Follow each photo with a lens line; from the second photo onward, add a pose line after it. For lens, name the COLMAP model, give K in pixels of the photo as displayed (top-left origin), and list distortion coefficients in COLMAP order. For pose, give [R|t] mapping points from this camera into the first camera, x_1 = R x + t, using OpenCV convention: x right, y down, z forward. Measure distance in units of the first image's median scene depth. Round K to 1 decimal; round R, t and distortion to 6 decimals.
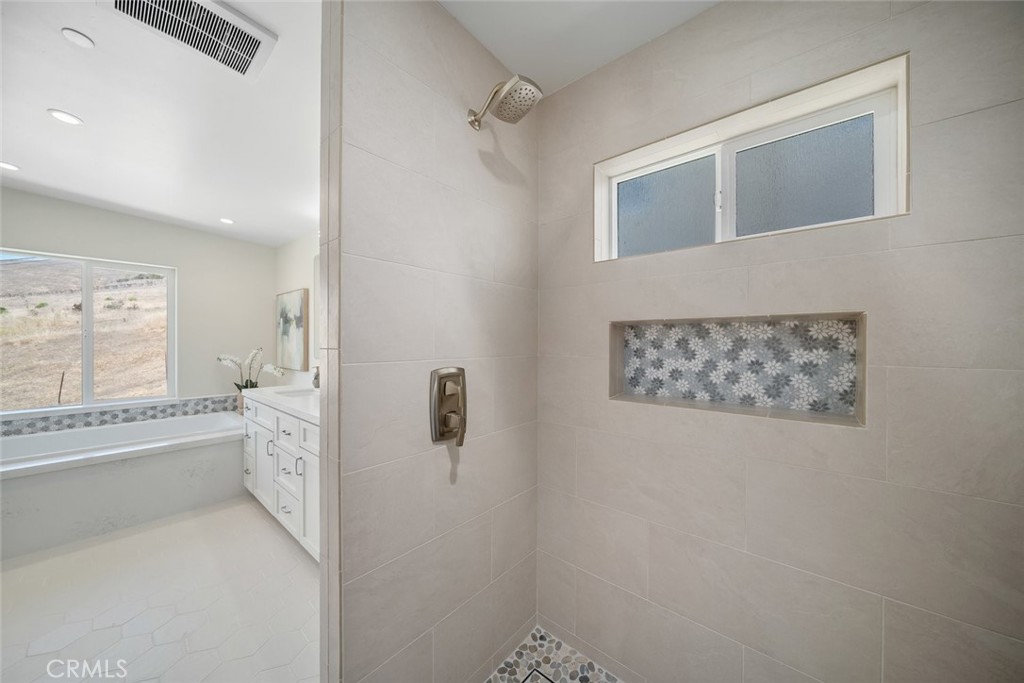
lens RADIAL K [[351.4, 0, 516.4], [0, 351.4, 338.8], [0, 0, 1]] dist [-0.001486, 0.000124]
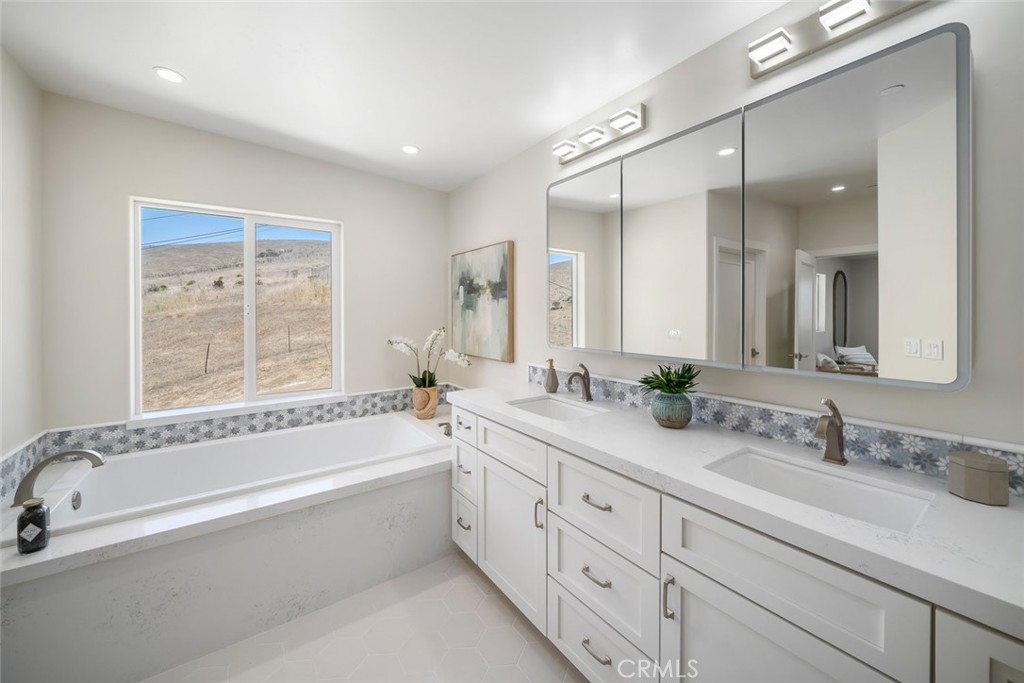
lens RADIAL K [[386.0, 0, 530.4], [0, 386.0, 307.5], [0, 0, 1]] dist [-0.003873, -0.000527]
pose [[0.977663, -0.008032, -0.210024, -0.382521], [0.007027, 0.999960, -0.005529, -0.009247], [0.210060, 0.003929, 0.977681, 0.259830]]
